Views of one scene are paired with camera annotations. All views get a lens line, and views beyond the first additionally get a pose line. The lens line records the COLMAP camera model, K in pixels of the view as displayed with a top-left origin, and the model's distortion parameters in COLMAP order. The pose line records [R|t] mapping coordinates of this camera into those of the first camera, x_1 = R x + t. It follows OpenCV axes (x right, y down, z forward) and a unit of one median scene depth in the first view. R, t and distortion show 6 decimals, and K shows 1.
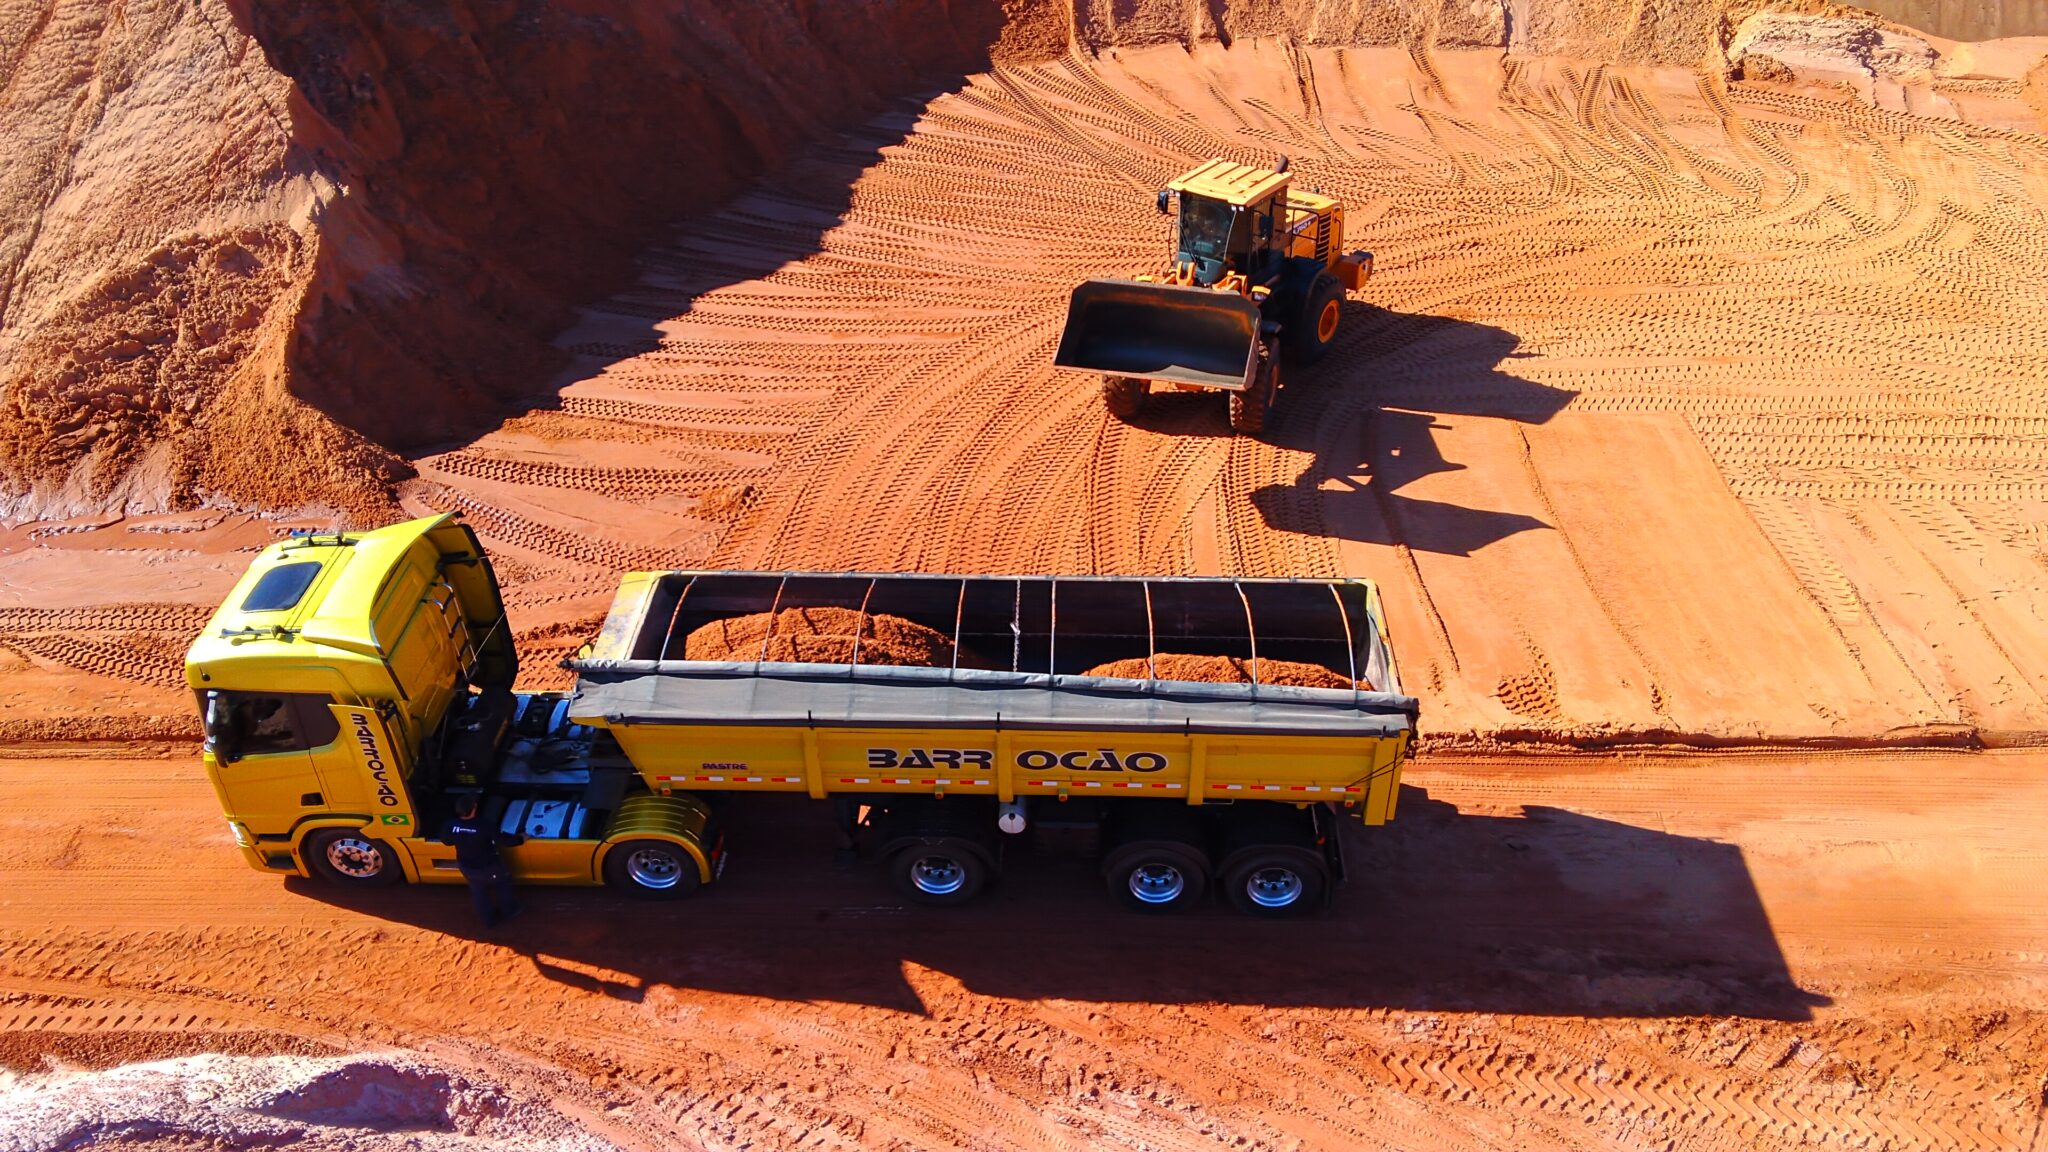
lens RADIAL K [[1617.4, 0, 1024.0], [0, 1617.4, 576.0], [0, 0, 1]] dist [0.048394, -0.042358]
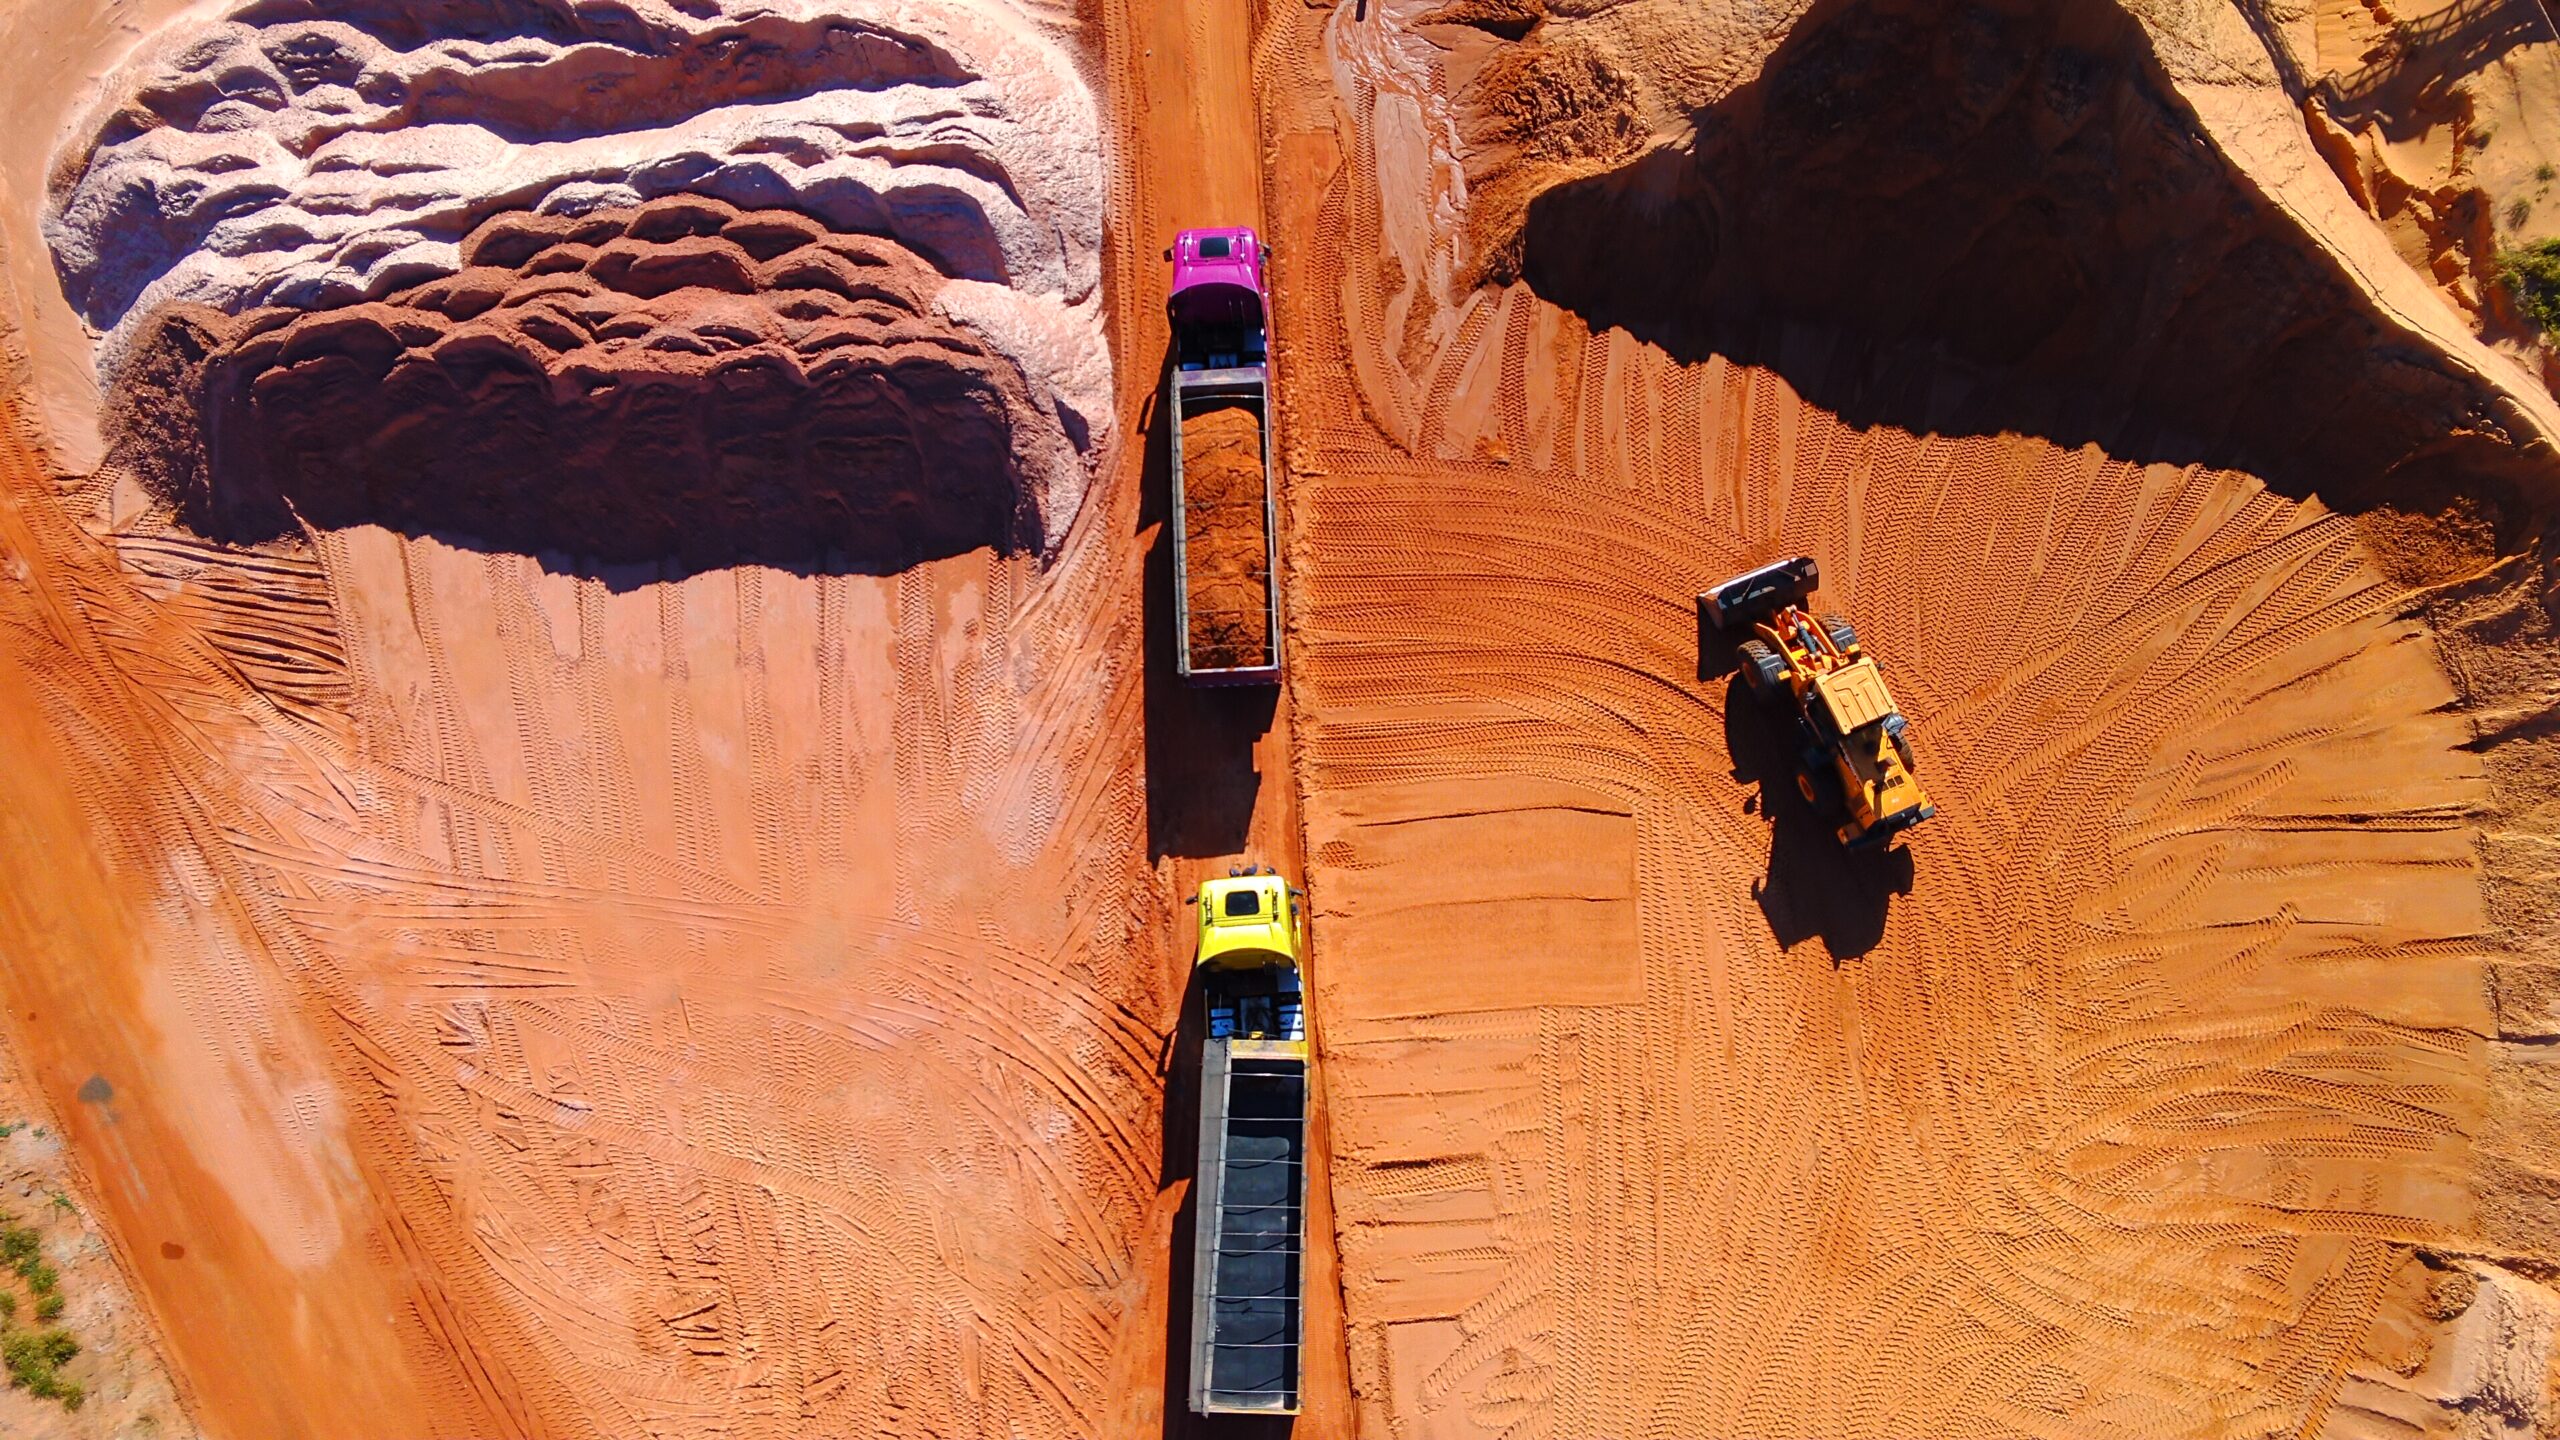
lens RADIAL K [[1969.2, 0, 1280.0], [0, 1969.2, 720.0], [0, 0, 1]] dist [0.074623, -0.088673]
pose [[0.068462, 0.962431, -0.262754, 0.583187], [-0.539687, 0.257237, 0.801603, -1.414247], [0.839077, 0.086925, 0.537023, -0.304945]]
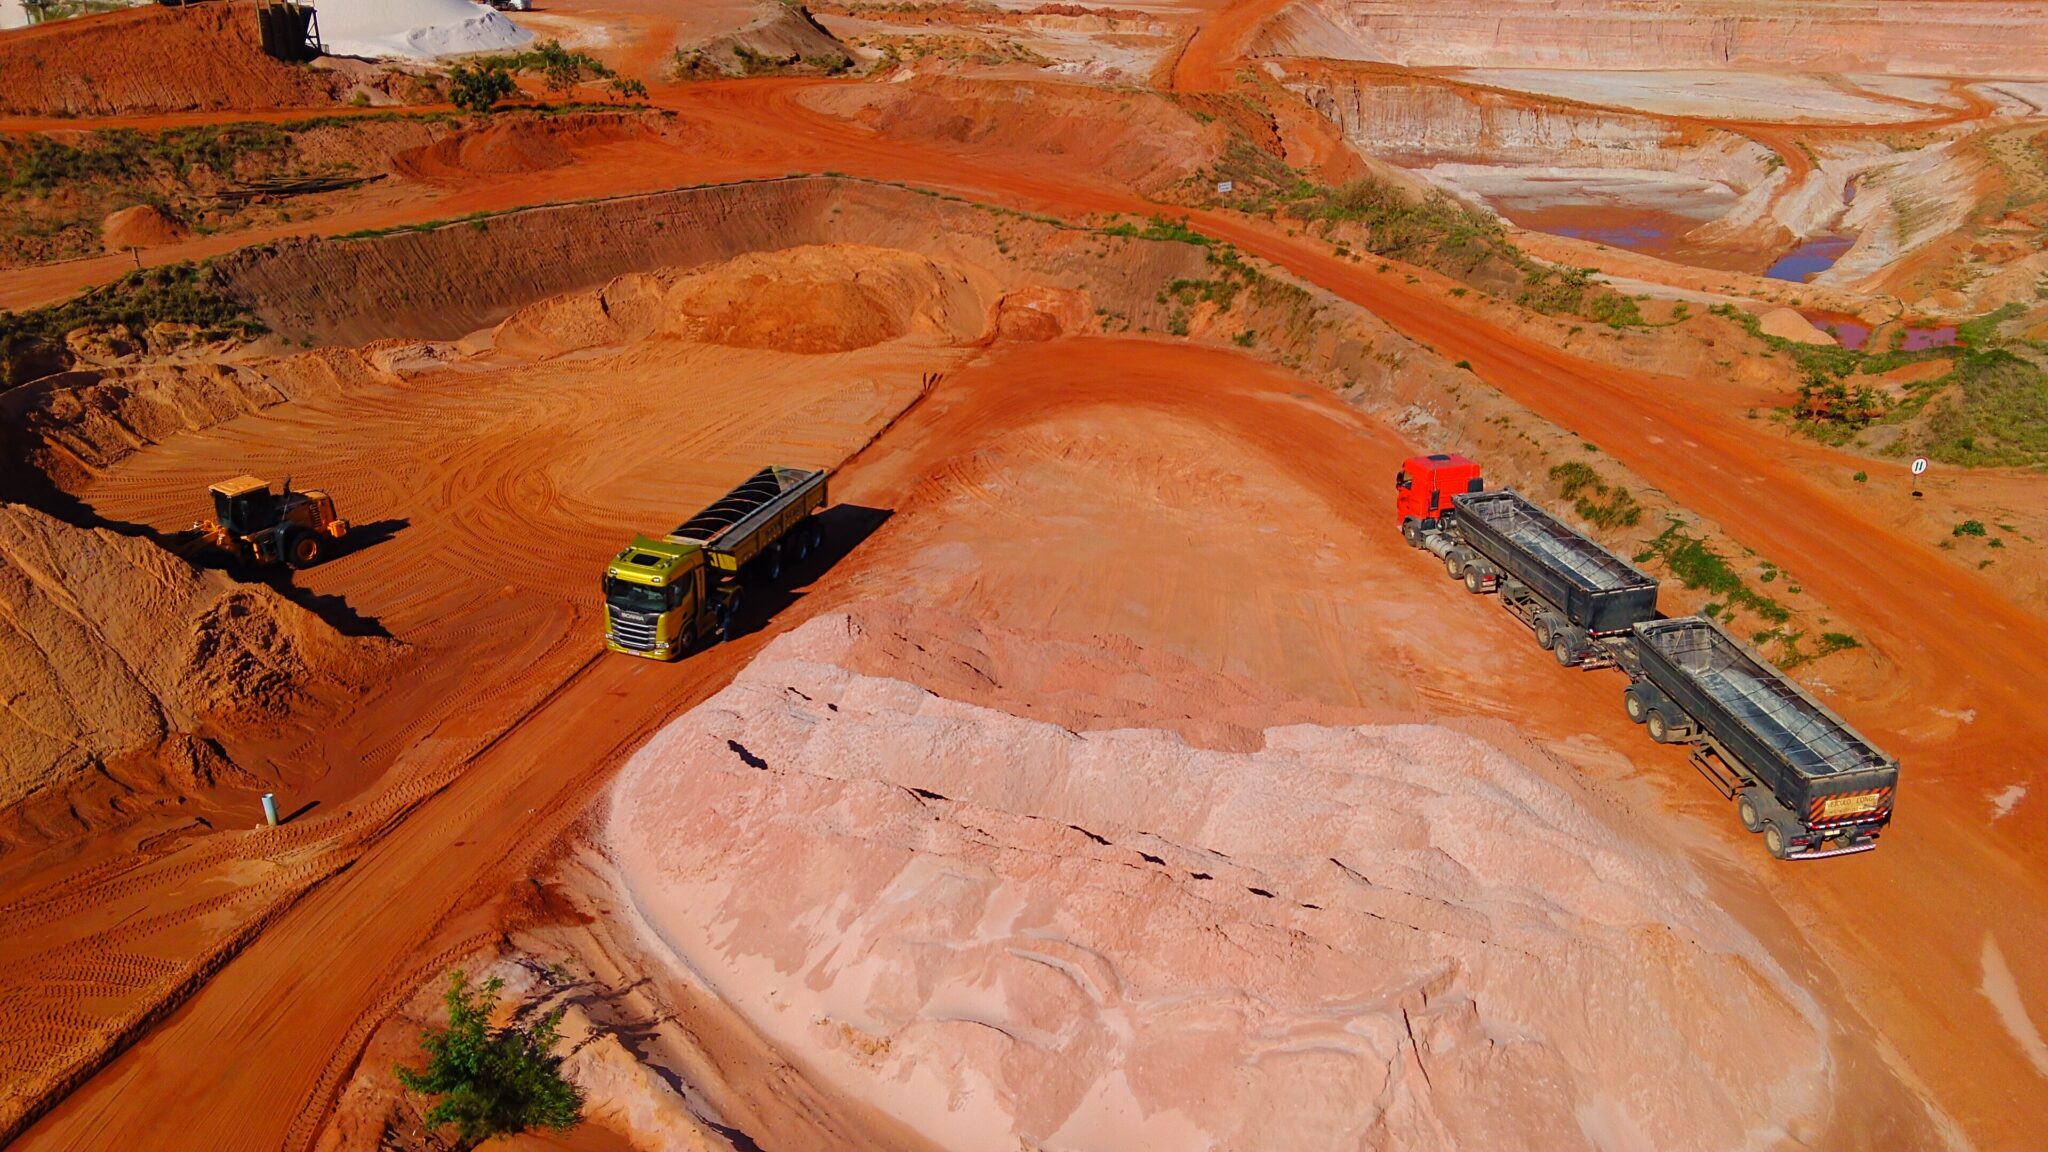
lens RADIAL K [[1617.4, 0, 1024.0], [0, 1617.4, 576.0], [0, 0, 1]] dist [0.048394, -0.042358]
pose [[0.269659, -0.355328, 0.895000, -1.844366], [0.526544, 0.832587, 0.171904, -0.070590], [-0.806248, 0.424901, 0.411611, -0.502976]]
